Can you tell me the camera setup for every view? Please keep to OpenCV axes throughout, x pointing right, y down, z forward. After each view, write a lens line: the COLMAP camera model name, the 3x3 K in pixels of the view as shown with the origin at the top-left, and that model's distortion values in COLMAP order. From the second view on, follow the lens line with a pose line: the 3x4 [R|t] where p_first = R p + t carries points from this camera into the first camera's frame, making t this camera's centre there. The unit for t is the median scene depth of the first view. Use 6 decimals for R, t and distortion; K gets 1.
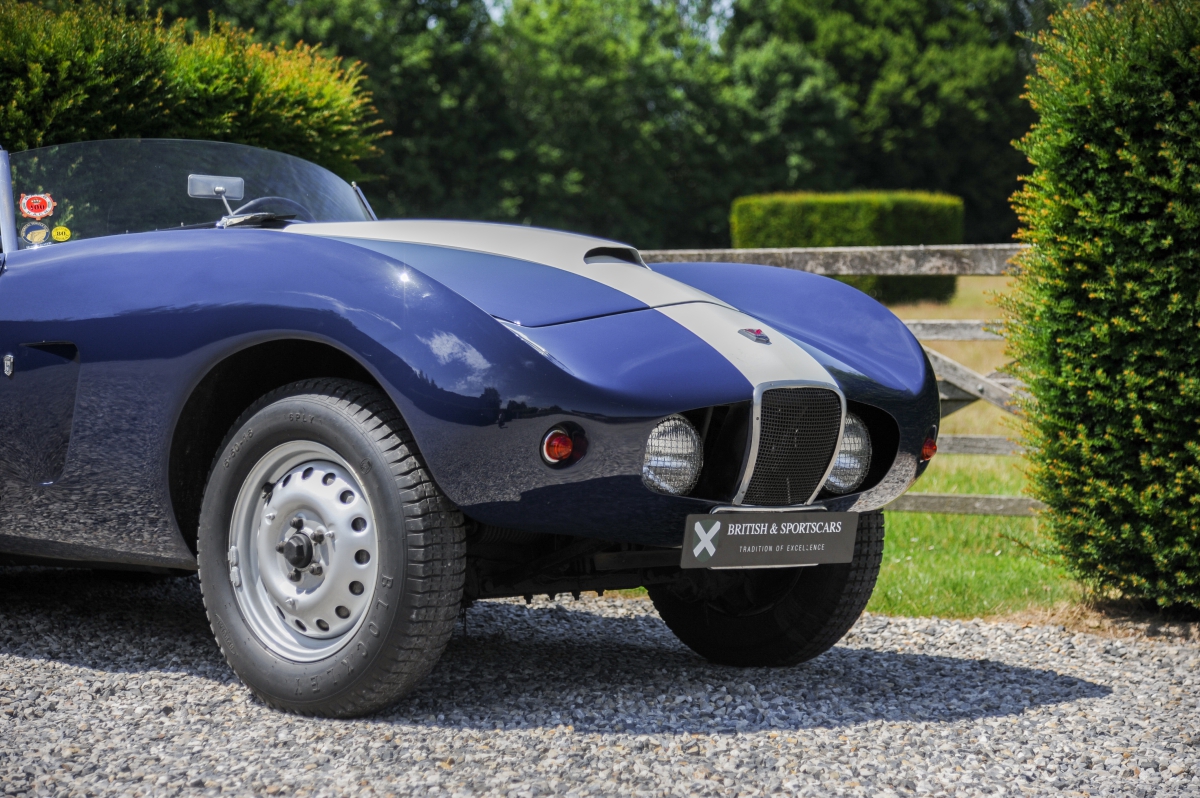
lens RADIAL K [[2677.2, 0, 600.0], [0, 2677.2, 399.0], [0, 0, 1]] dist [0.710681, 0.275241]
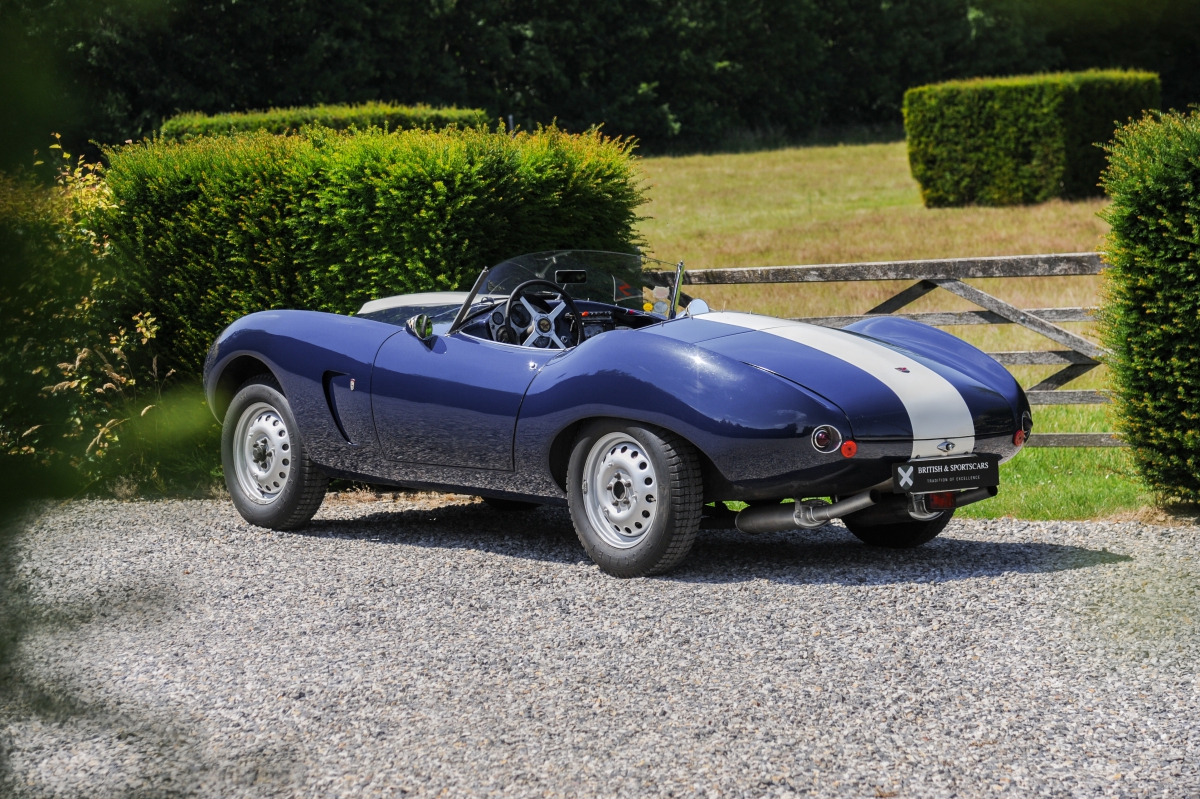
lens RADIAL K [[3197.9, 0, 623.1], [0, 3197.9, 360.9], [0, 0, 1]] dist [0.924030, -0.073104]
pose [[0.997995, -0.048721, -0.040391, -0.046893], [0.049501, 0.998602, 0.018534, -0.058311], [0.039432, -0.020496, 0.999012, -0.882225]]
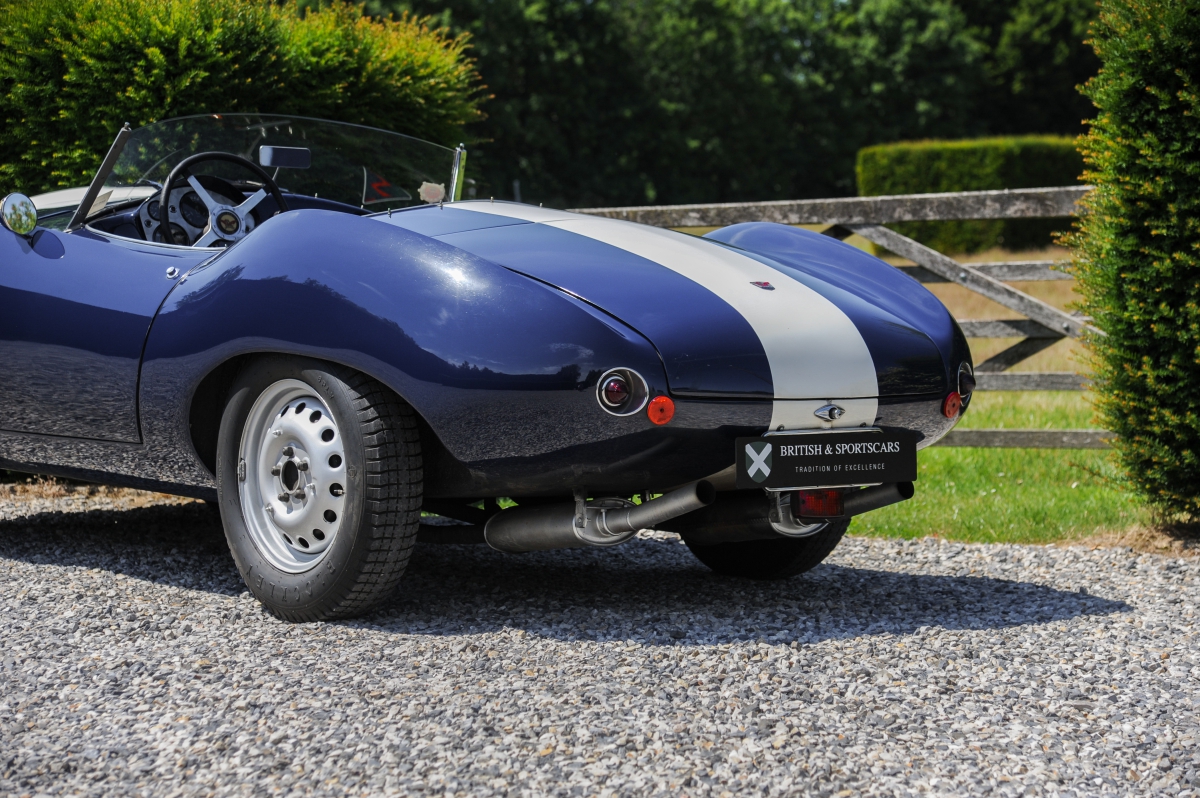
lens RADIAL K [[2677.2, 0, 600.0], [0, 2677.2, 399.0], [0, 0, 1]] dist [0.710681, 0.275241]
pose [[0.998478, -0.023175, -0.050054, 0.019238], [0.023974, 0.999593, 0.015431, 0.004453], [0.049676, -0.016608, 0.998627, -0.063370]]
